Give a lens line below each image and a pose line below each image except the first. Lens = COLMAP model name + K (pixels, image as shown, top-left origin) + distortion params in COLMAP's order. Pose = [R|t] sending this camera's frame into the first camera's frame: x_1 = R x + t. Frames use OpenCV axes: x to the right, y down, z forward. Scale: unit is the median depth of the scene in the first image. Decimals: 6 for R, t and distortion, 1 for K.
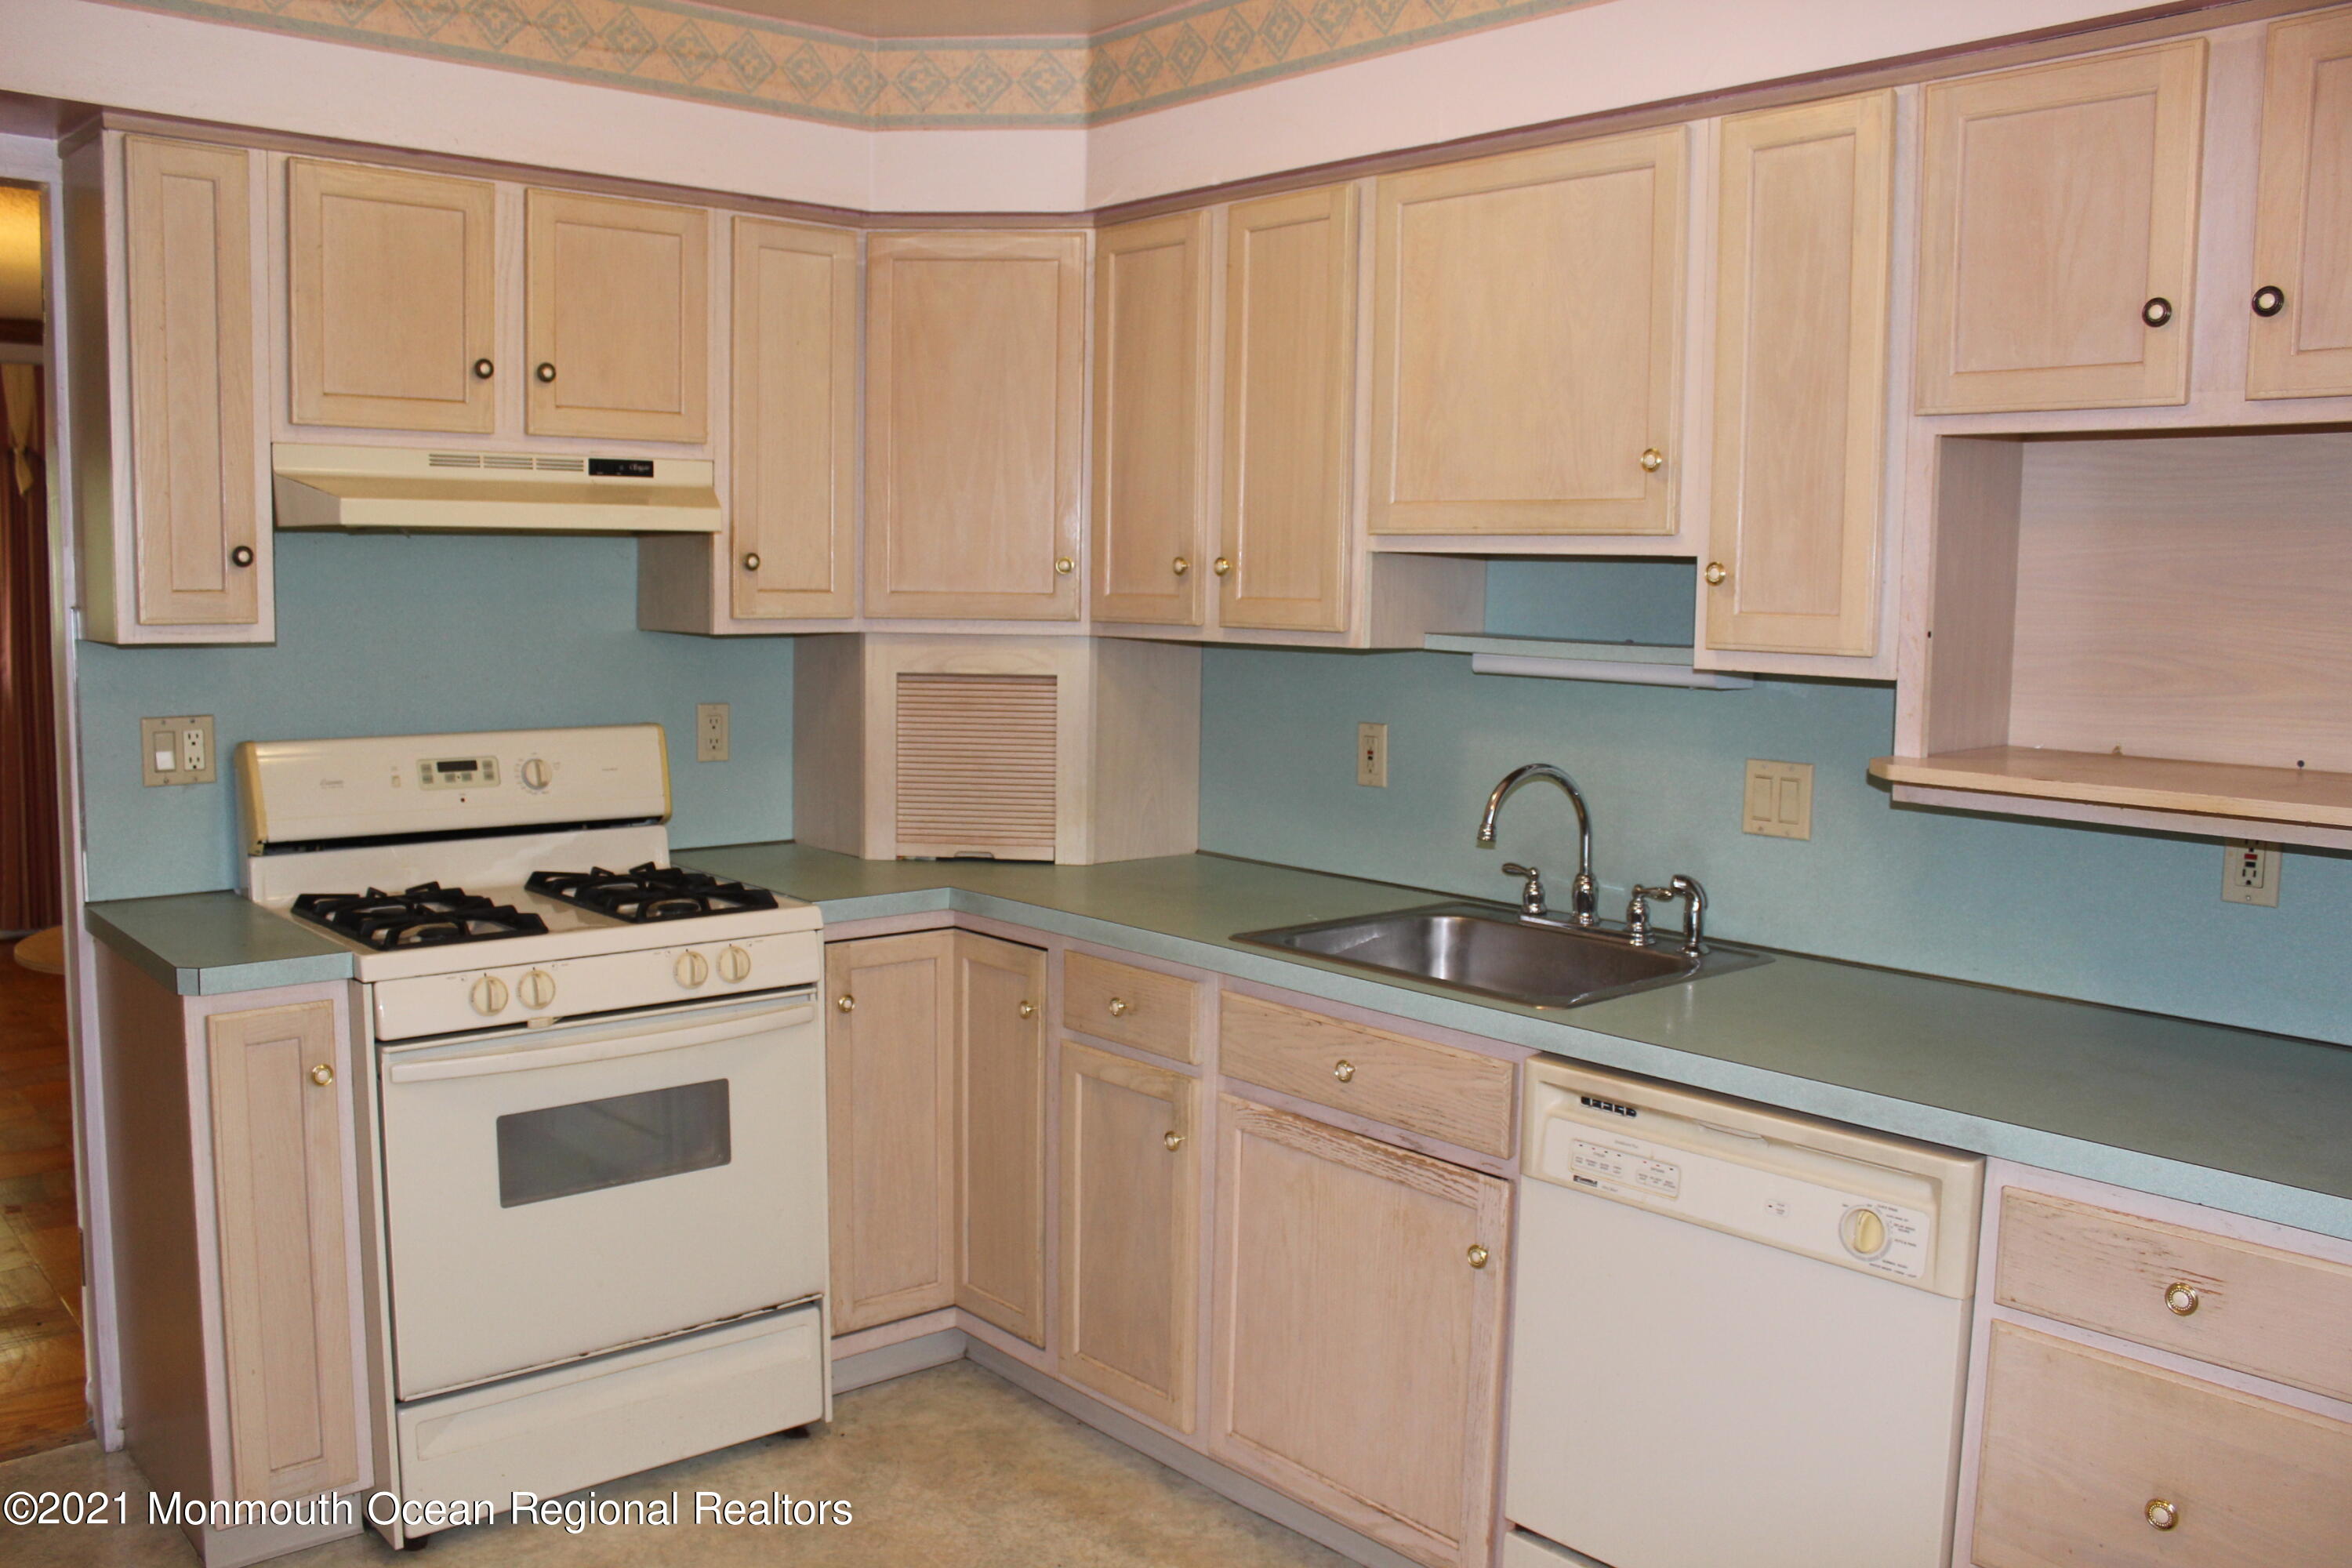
lens RADIAL K [[1971.8, 0, 1188.8], [0, 1971.8, 796.4], [0, 0, 1]] dist [-0.156902, 0.134831]
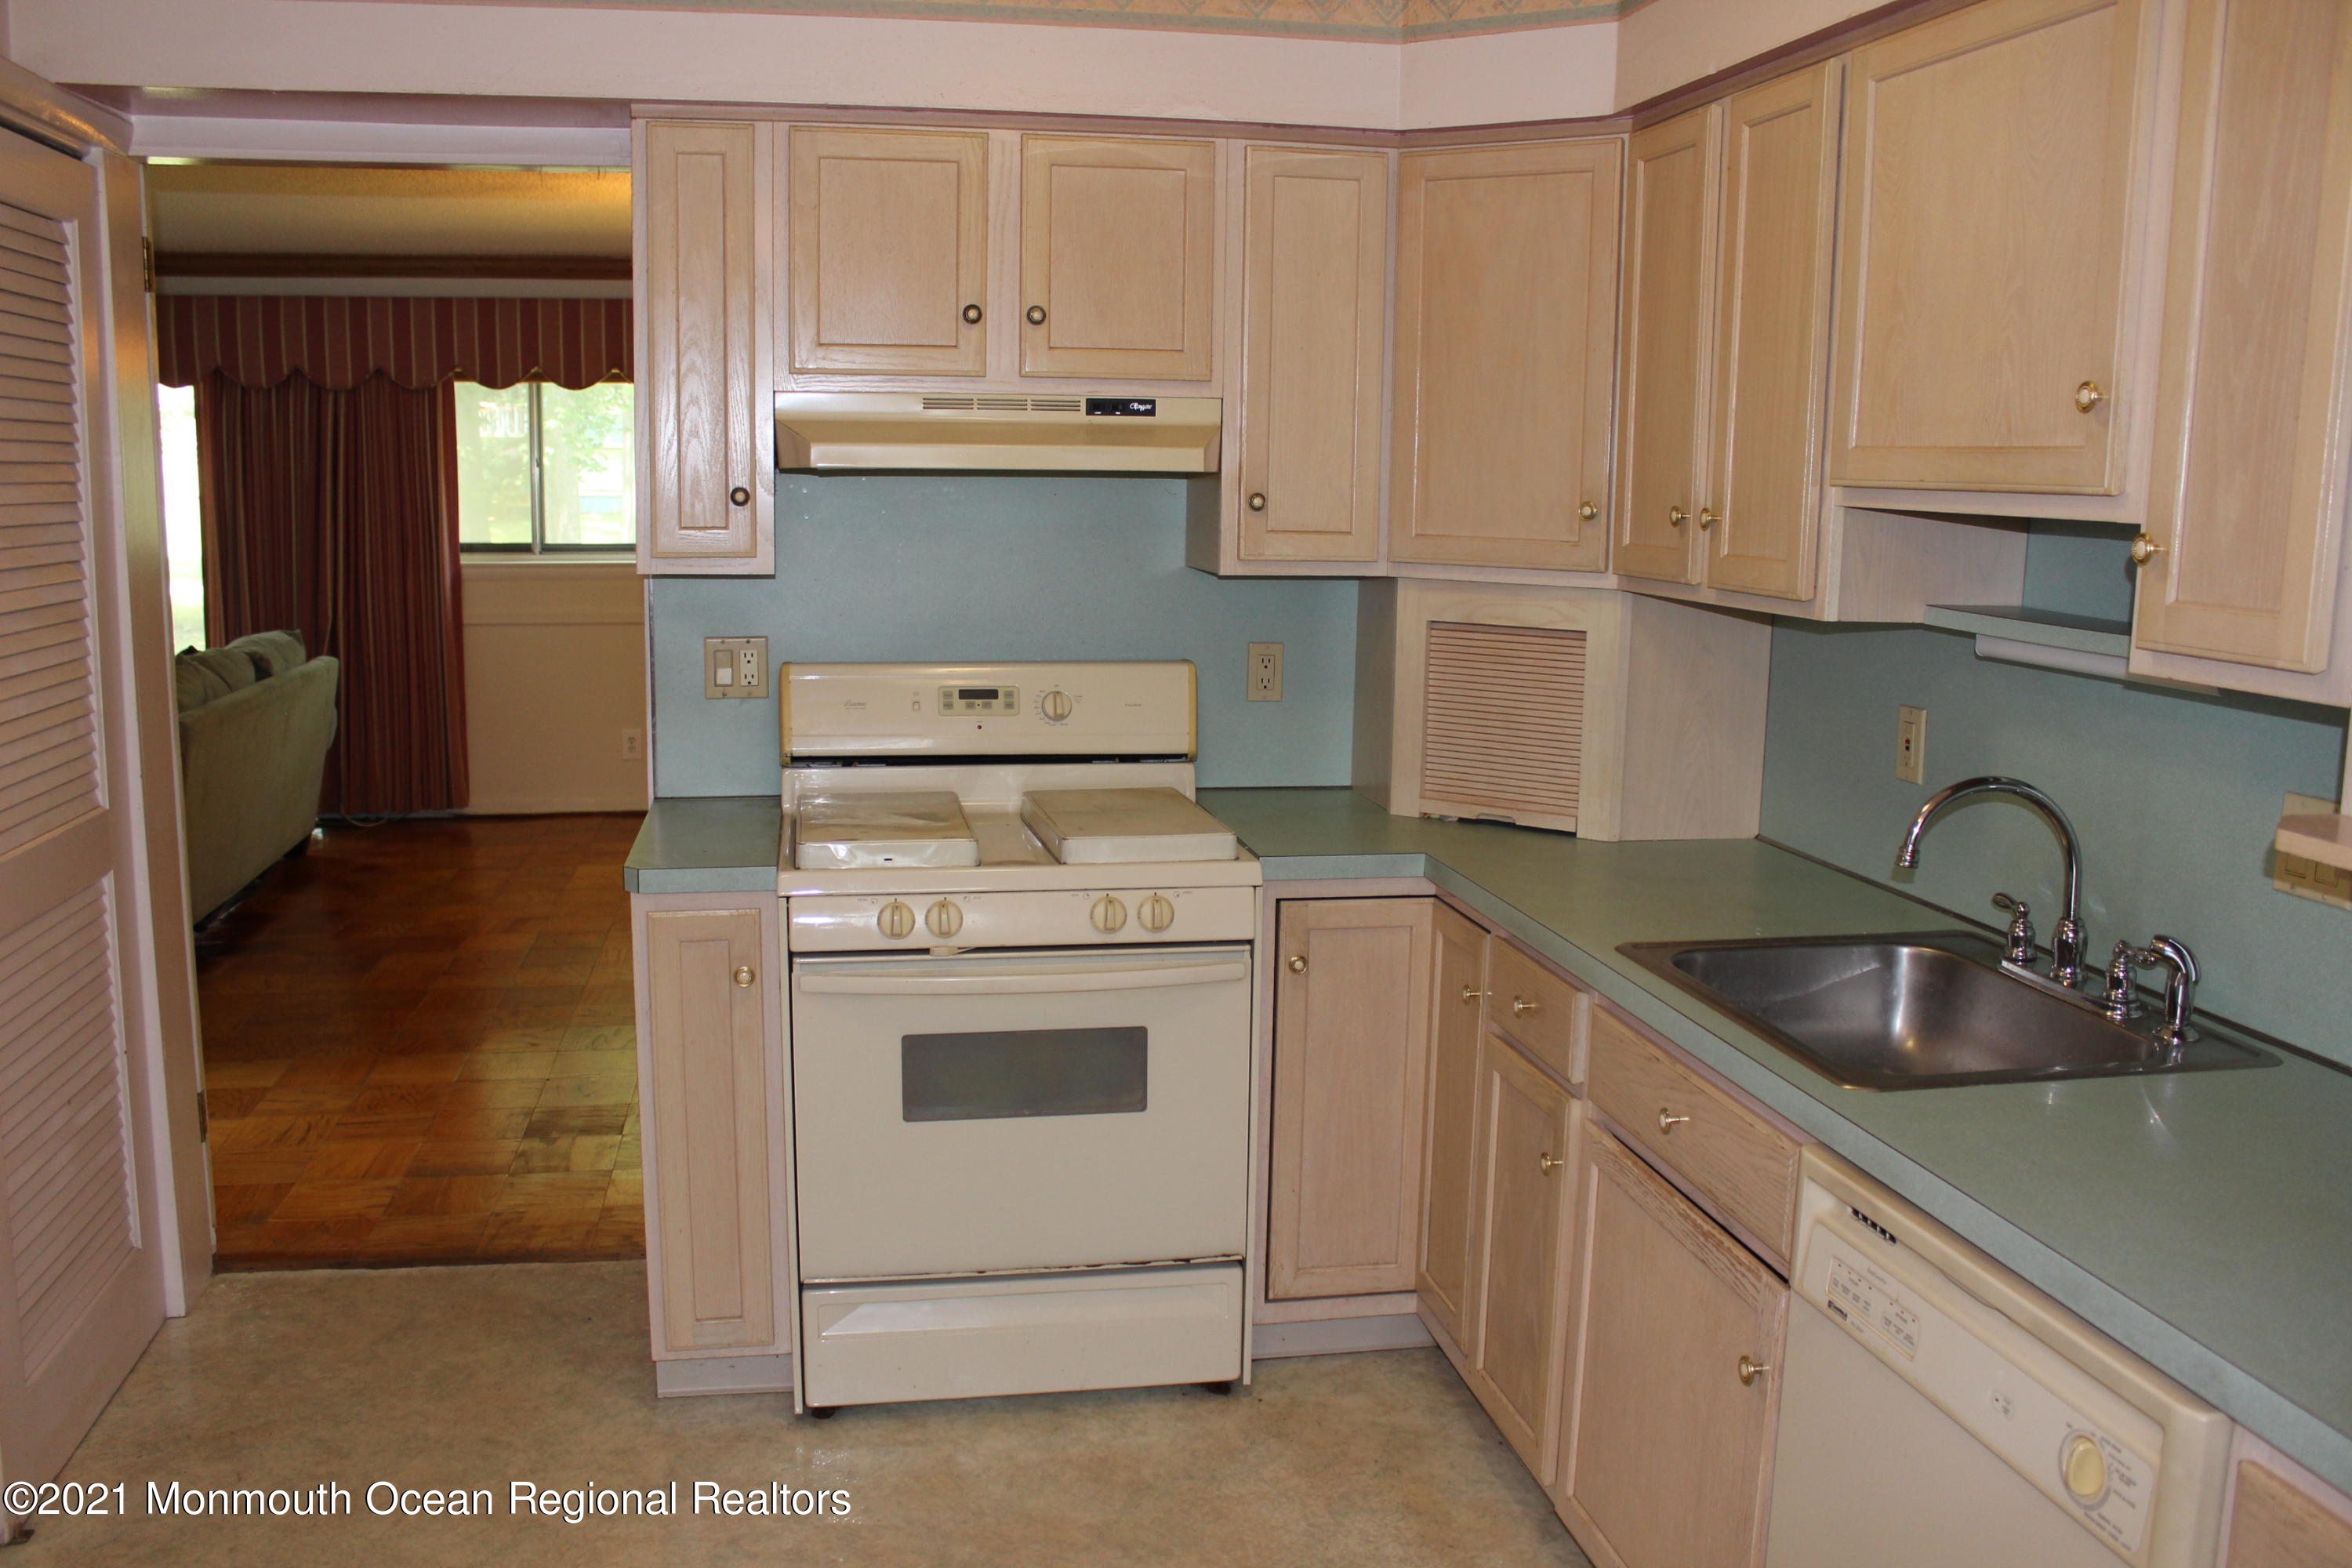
lens RADIAL K [[1971.8, 0, 1177.8], [0, 1971.8, 796.8], [0, 0, 1]] dist [-0.156902, 0.134831]
pose [[0.859020, 0.083340, -0.505113, 0.274952], [-0.060151, 0.996257, 0.062079, -0.035439], [0.508396, -0.022944, 0.860818, 0.146876]]
